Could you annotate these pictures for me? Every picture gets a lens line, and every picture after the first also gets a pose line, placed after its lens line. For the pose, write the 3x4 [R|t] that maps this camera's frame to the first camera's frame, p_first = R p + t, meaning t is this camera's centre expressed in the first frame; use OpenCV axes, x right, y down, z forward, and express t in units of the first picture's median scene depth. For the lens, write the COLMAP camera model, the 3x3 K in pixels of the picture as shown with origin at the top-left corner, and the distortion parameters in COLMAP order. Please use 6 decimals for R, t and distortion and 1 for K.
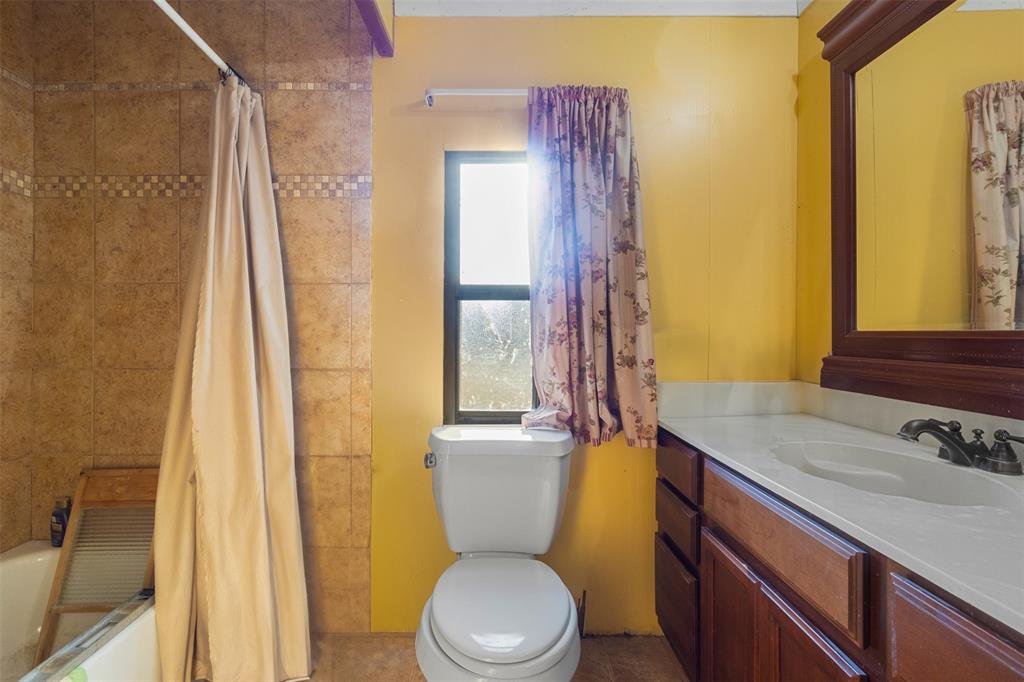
lens RADIAL K [[499.9, 0, 498.4], [0, 499.9, 327.3], [0, 0, 1]] dist [0.001212, 0.000480]
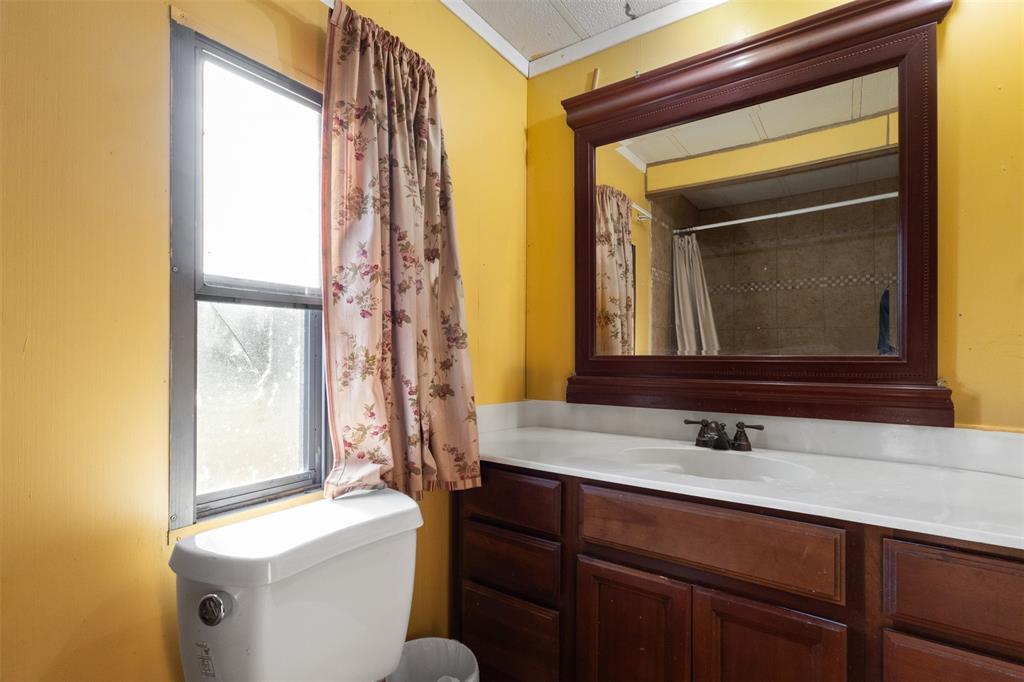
lens RADIAL K [[480.5, 0, 510.9], [0, 480.5, 351.1], [0, 0, 1]] dist [0.002346, 0.000799]
pose [[0.581778, 0.005728, 0.813328, -0.335374], [-0.008382, 0.999964, -0.001047, 0.000141], [-0.813305, -0.006208, 0.581805, 0.427333]]
